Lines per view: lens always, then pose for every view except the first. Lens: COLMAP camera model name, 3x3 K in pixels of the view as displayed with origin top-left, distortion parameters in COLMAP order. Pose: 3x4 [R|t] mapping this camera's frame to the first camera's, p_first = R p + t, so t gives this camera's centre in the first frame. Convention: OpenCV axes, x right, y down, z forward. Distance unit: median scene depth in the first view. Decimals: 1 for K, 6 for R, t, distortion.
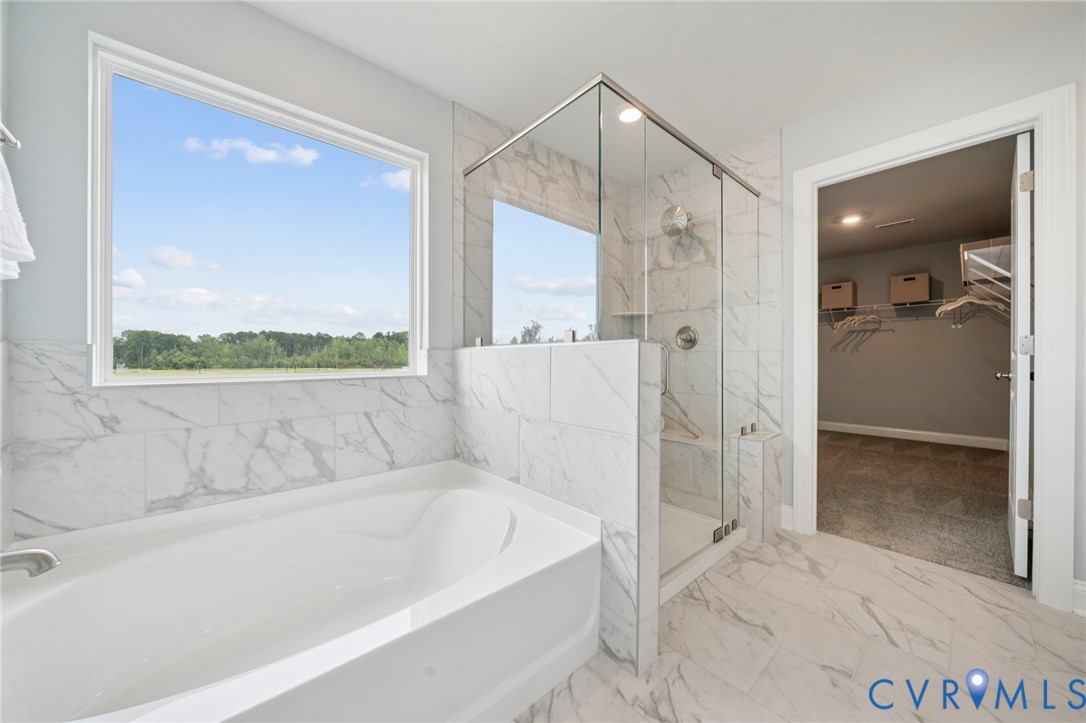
lens RADIAL K [[381.3, 0, 551.9], [0, 381.3, 362.6], [0, 0, 1]] dist [-0.001922, -0.000459]
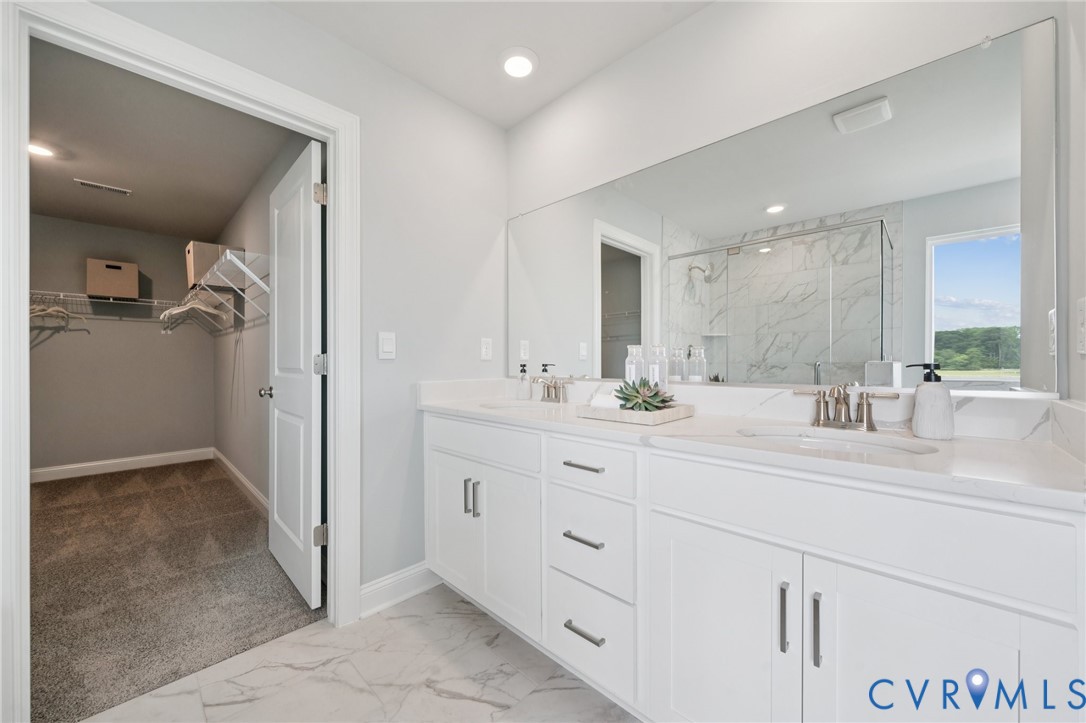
lens RADIAL K [[400.9, 0, 521.1], [0, 400.9, 360.5], [0, 0, 1]] dist [-0.000516, -0.000159]
pose [[-0.046109, 0.001121, 0.998936, 0.136558], [0.010988, 0.999939, -0.000615, -0.030475], [-0.998876, 0.010948, -0.046118, 0.338455]]
